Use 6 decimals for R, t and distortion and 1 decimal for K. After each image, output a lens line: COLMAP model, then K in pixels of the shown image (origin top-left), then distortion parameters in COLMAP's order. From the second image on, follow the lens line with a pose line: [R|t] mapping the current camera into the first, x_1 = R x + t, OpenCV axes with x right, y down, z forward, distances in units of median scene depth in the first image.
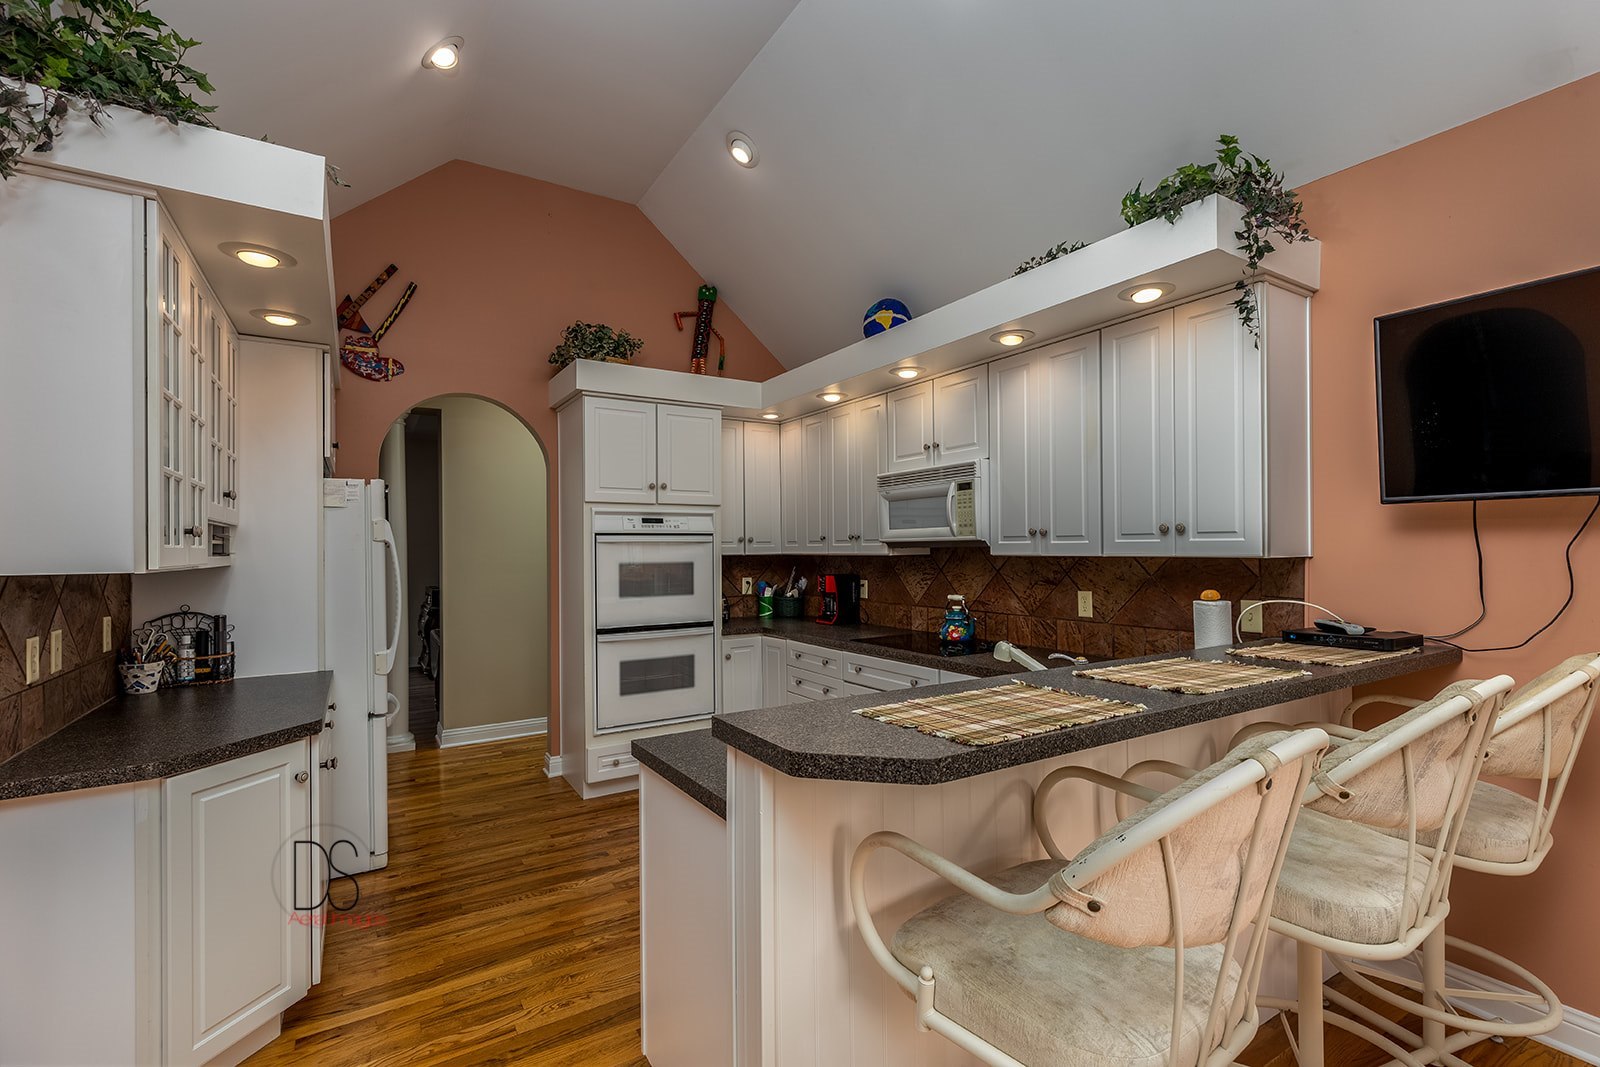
lens RADIAL K [[724.8, 0, 824.8], [0, 724.8, 542.4], [0, 0, 1]] dist [0.012710, -0.001883]
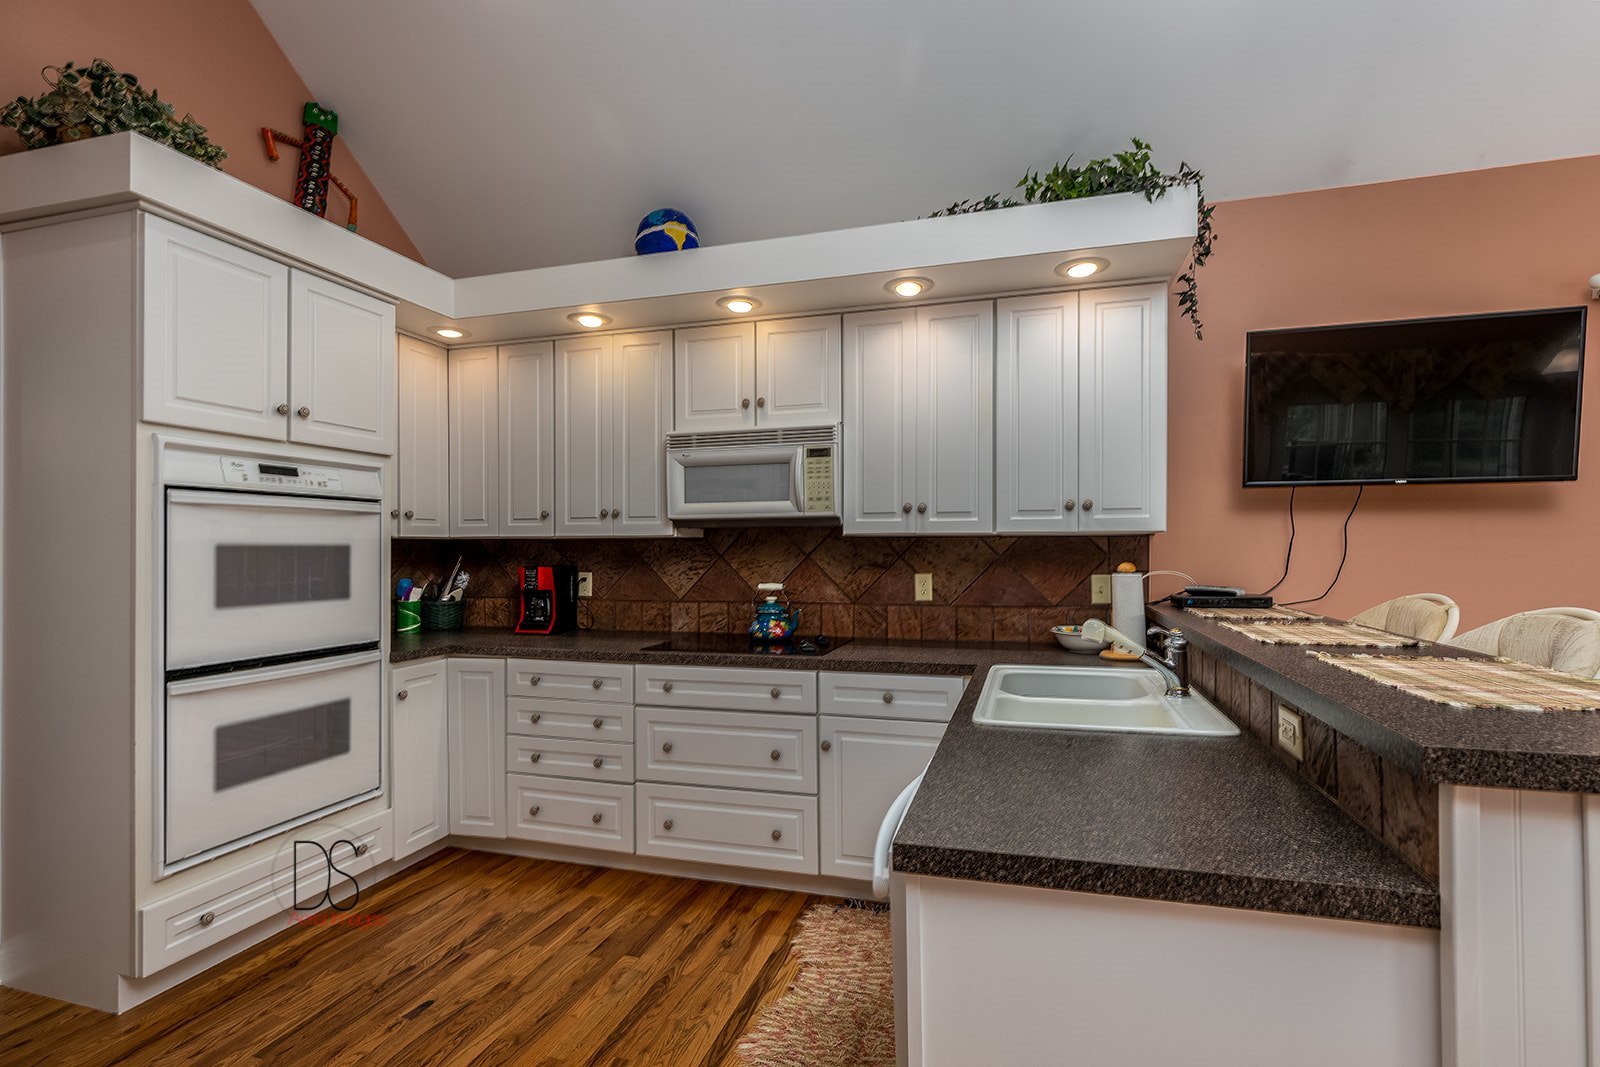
lens RADIAL K [[724.8, 0, 823.3], [0, 724.8, 543.8], [0, 0, 1]] dist [0.012710, -0.001883]
pose [[0.754507, 0.010772, 0.656203, -0.303324], [-0.007268, 0.999941, -0.008058, 0.030197], [-0.656251, 0.001311, 0.754541, 0.302668]]
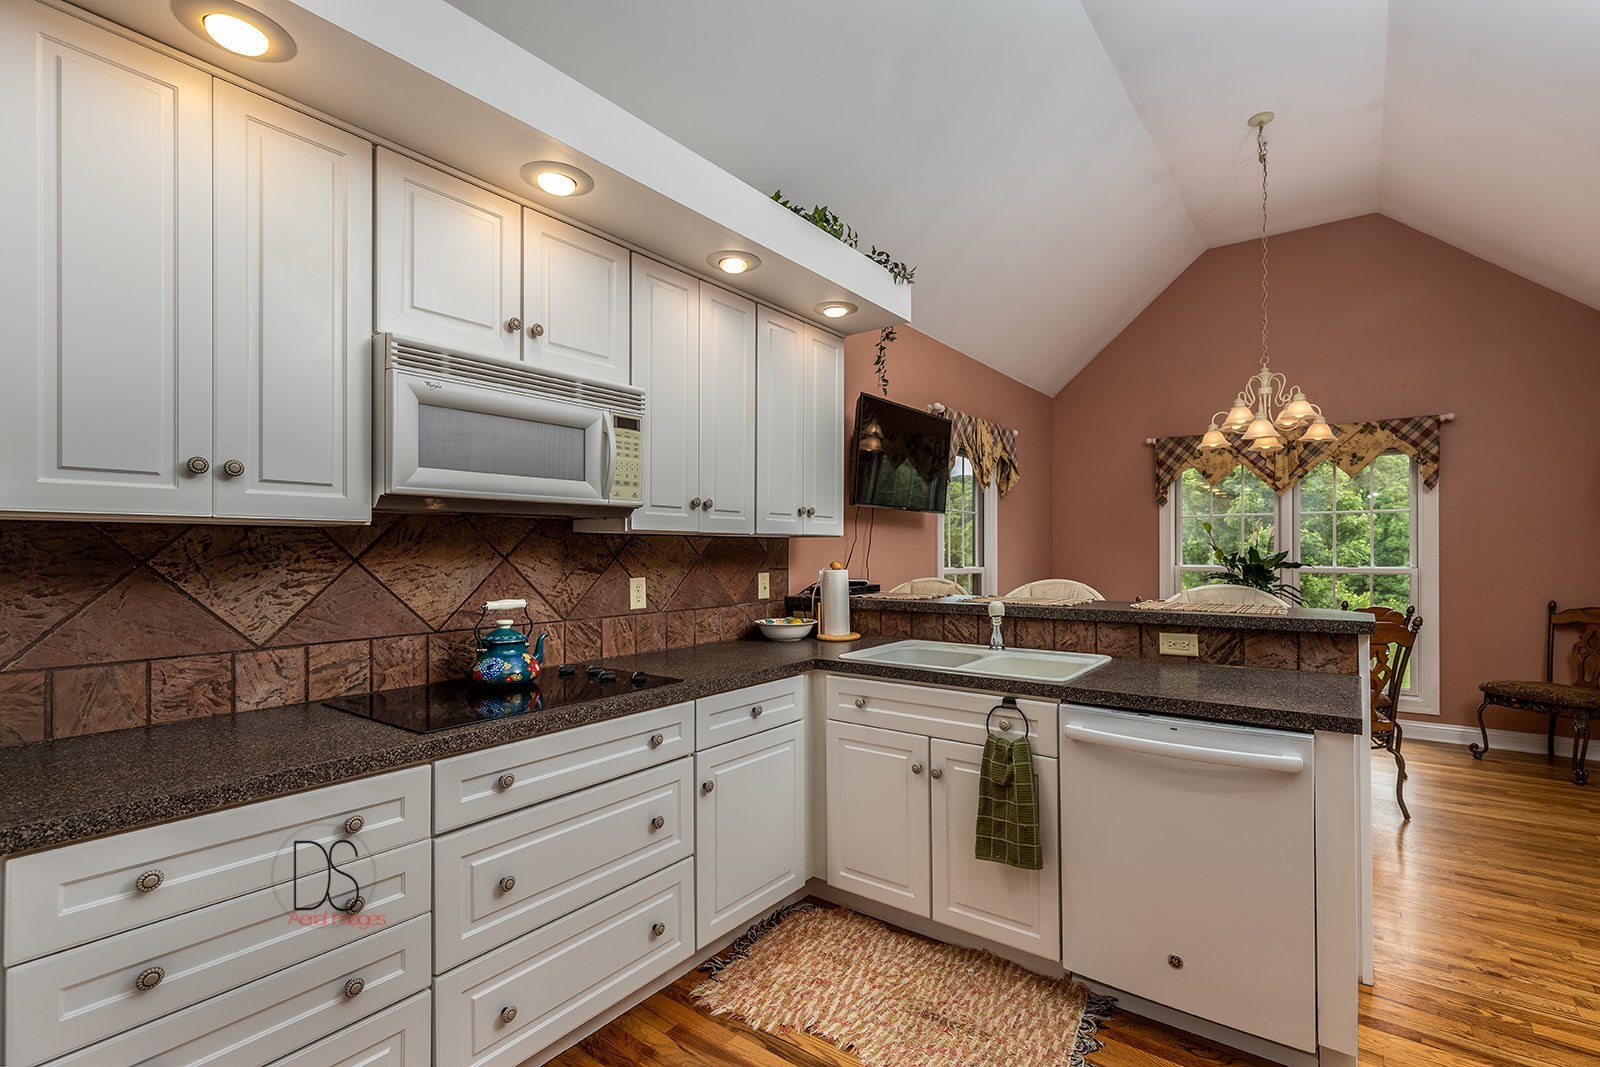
lens RADIAL K [[724.8, 0, 828.5], [0, 724.8, 545.6], [0, 0, 1]] dist [0.012710, -0.001883]
pose [[-0.350313, 0.015639, 0.936502, -0.407044], [-0.000631, 0.999856, -0.016934, 0.036887], [-0.936632, -0.006523, -0.350253, 0.897243]]
